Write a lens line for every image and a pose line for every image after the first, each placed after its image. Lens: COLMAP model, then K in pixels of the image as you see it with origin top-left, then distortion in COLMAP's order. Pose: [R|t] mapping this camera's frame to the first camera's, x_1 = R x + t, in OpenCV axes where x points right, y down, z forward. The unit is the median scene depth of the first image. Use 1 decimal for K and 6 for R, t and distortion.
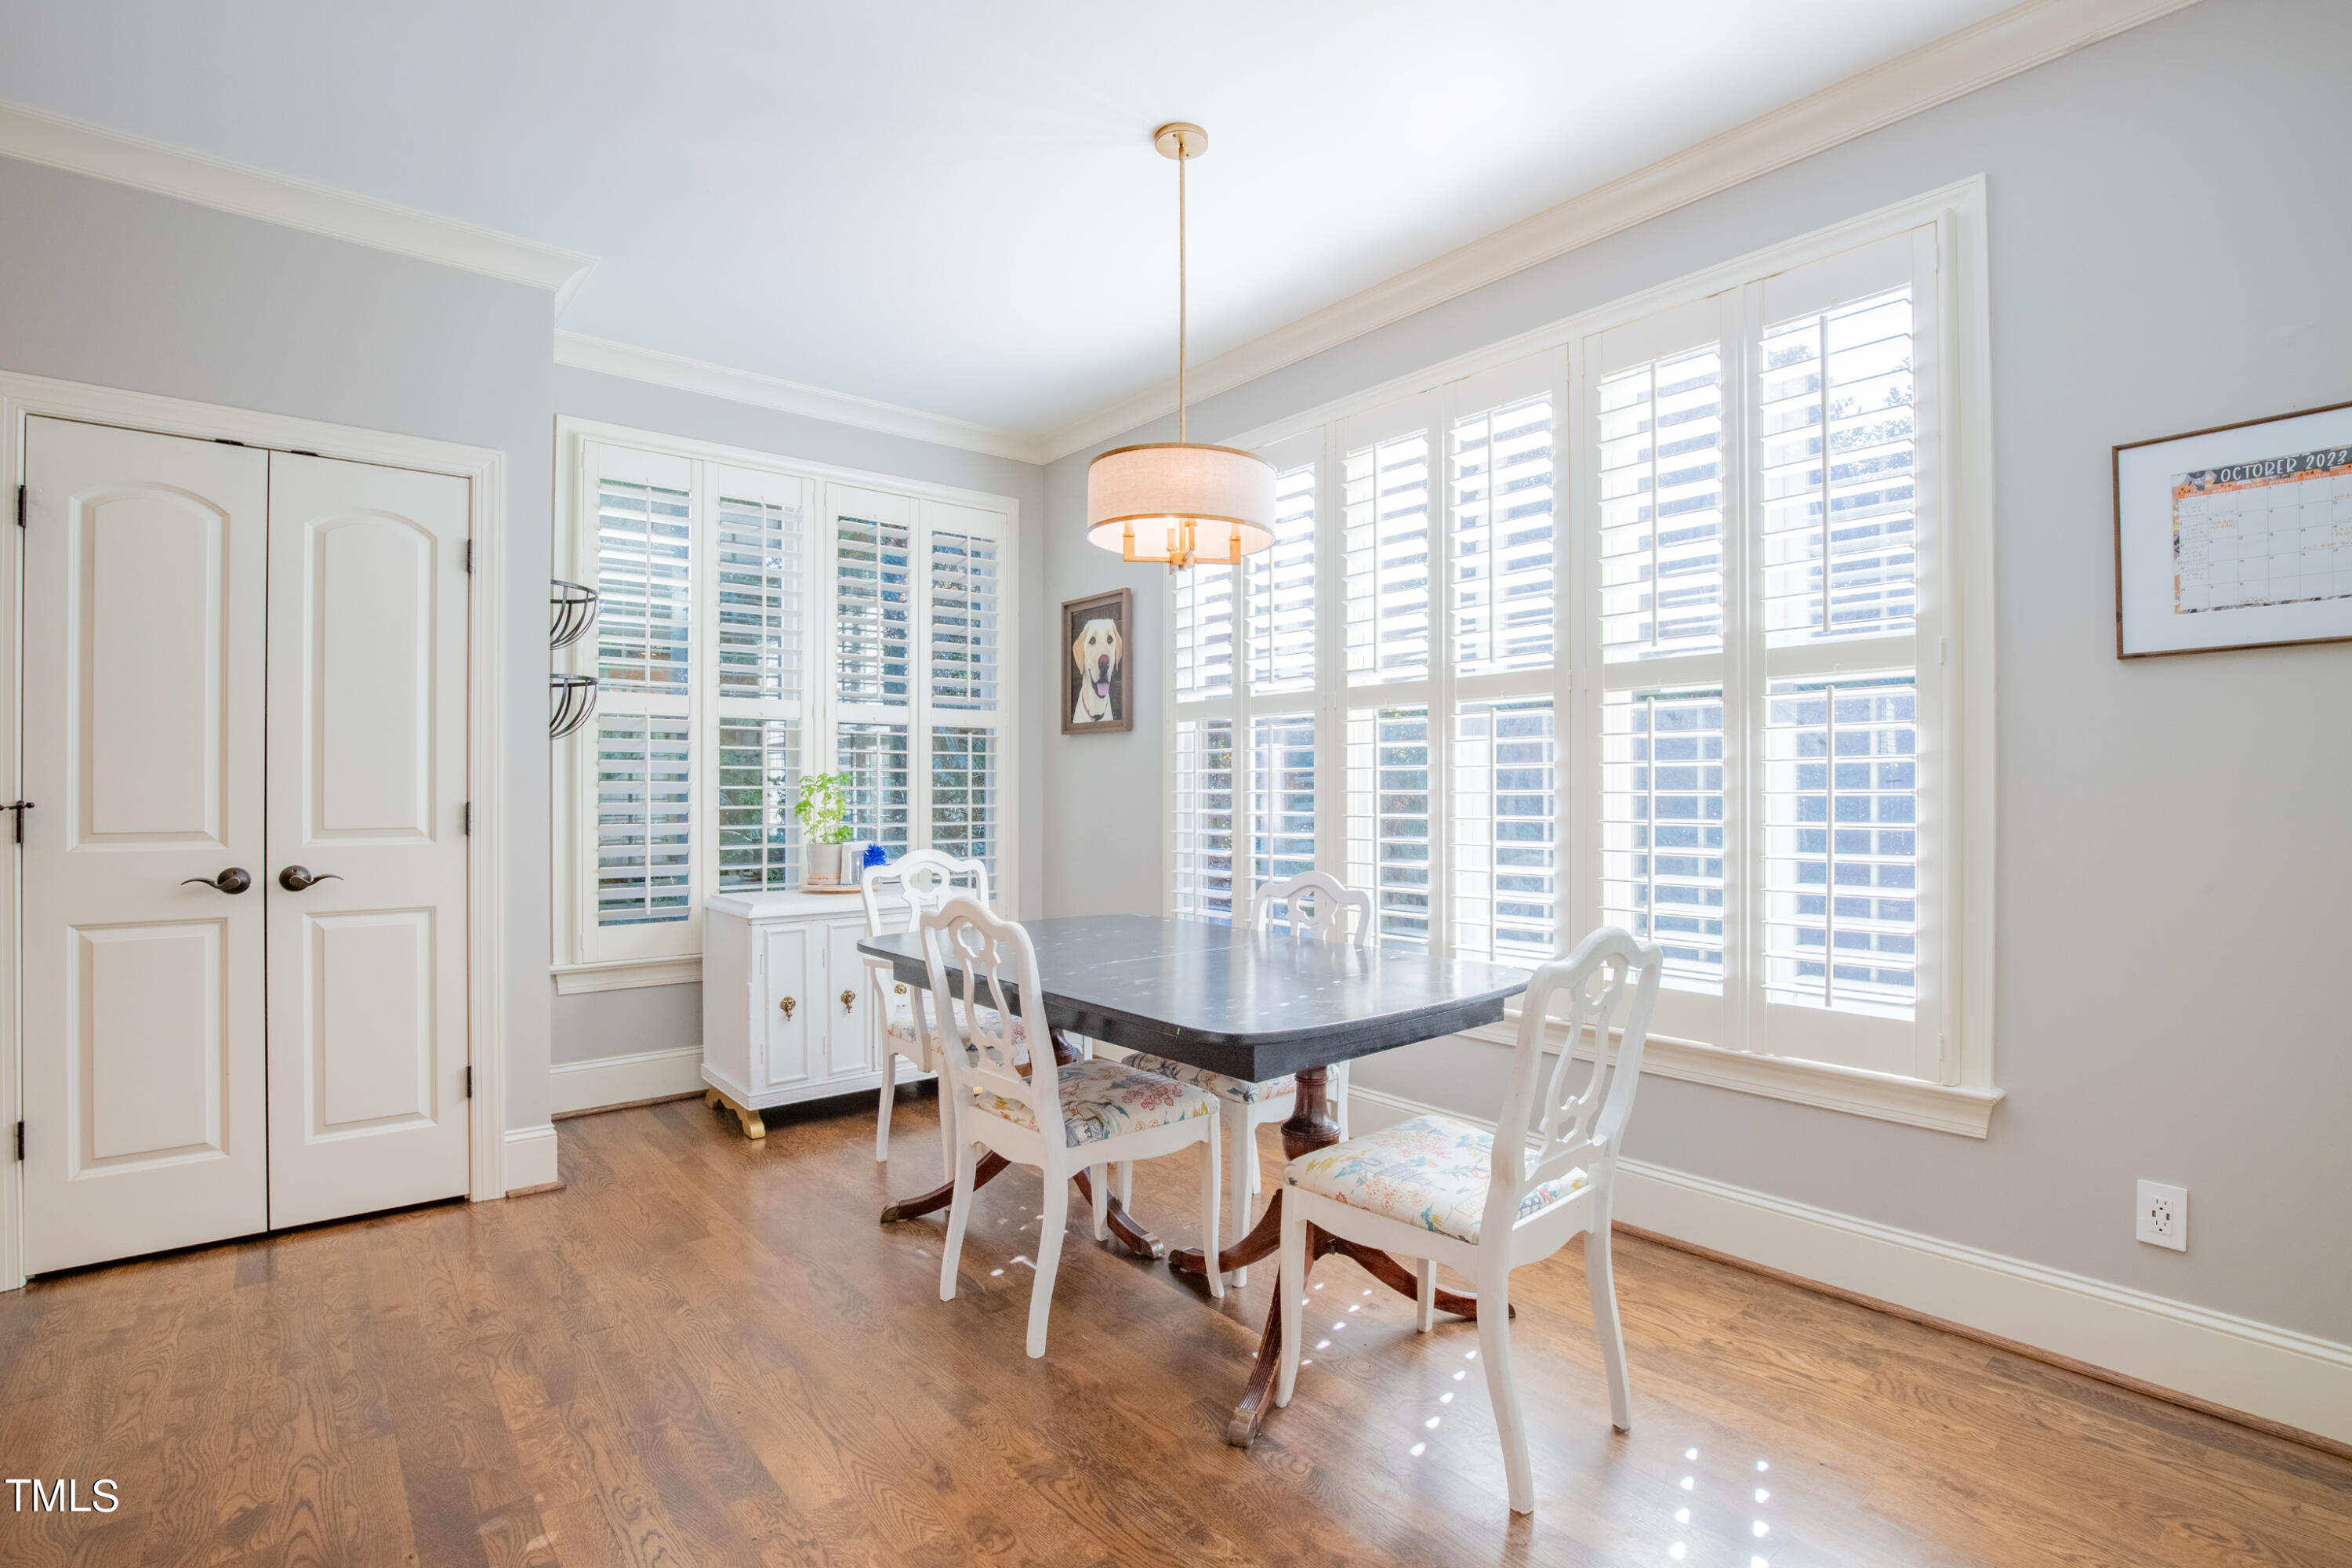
lens RADIAL K [[1121.9, 0, 1175.9], [0, 1121.9, 786.9], [0, 0, 1]] dist [-0.029265, -0.000246]
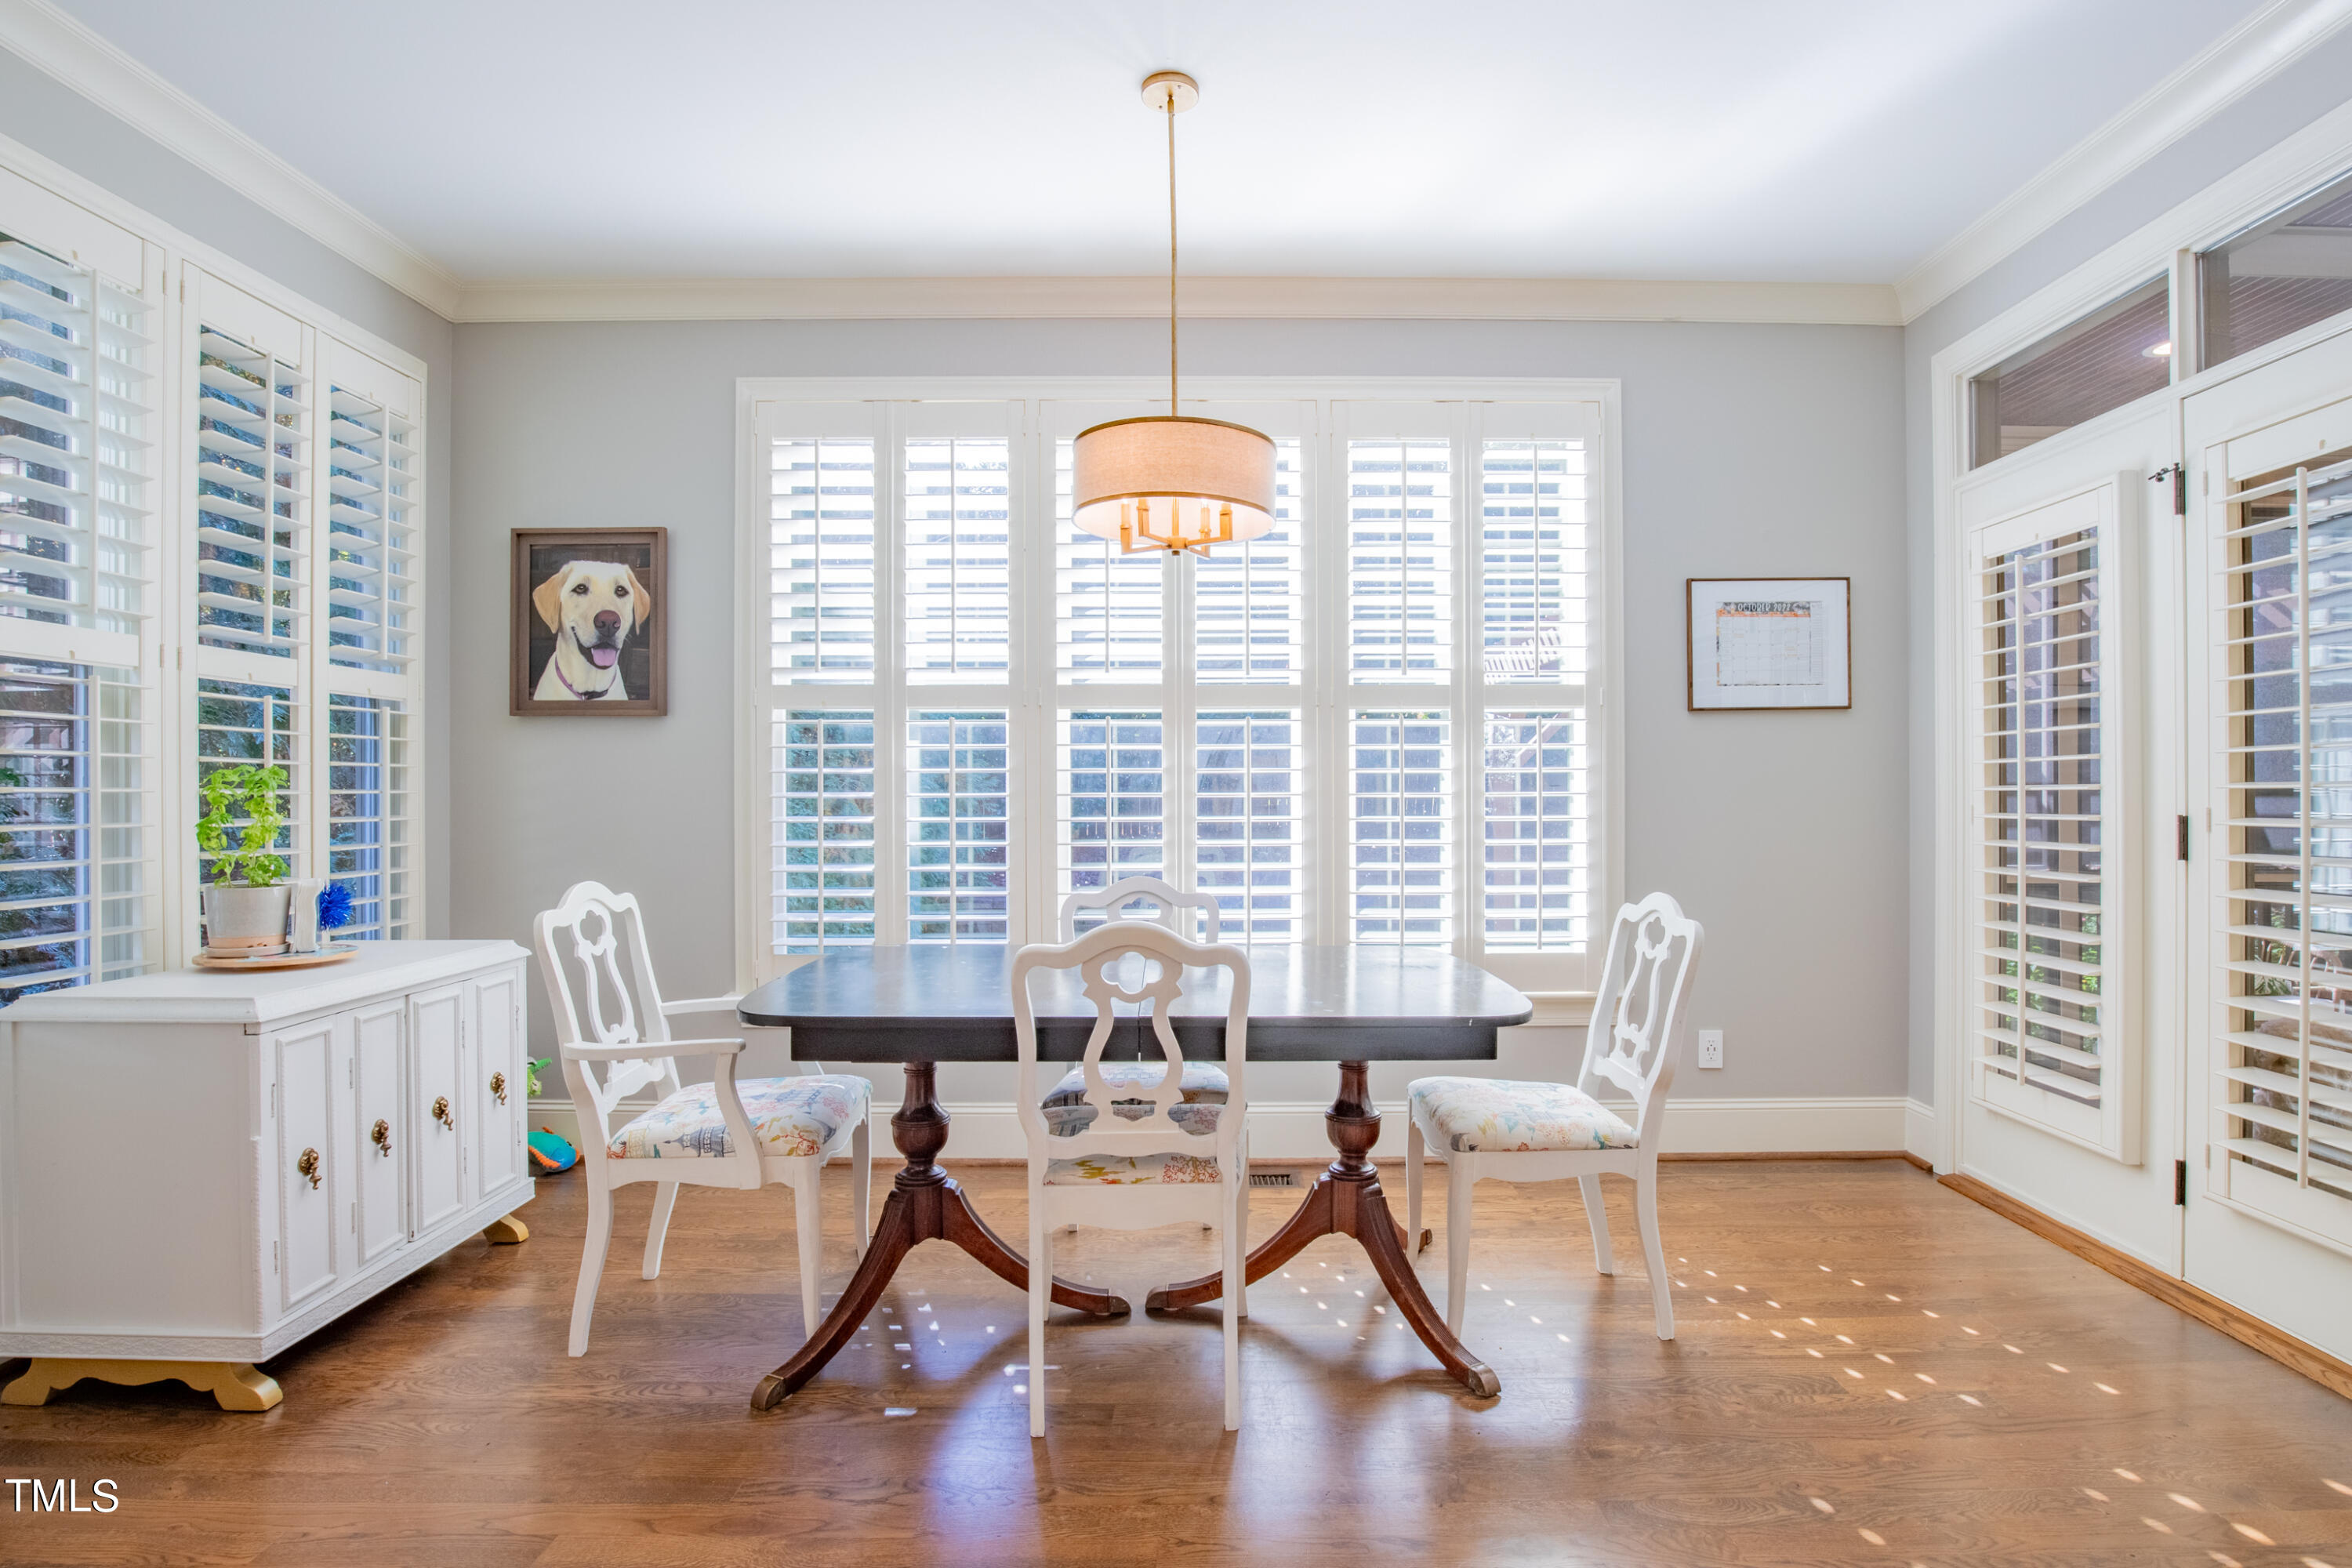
lens RADIAL K [[1197.4, 0, 1180.7], [0, 1197.4, 791.1], [0, 0, 1]] dist [-0.022251, -0.001358]
pose [[0.633958, -0.003392, 0.773360, -0.437972], [-0.000836, 0.999987, 0.005071, -0.002804], [-0.773367, -0.003861, 0.633947, 0.209134]]
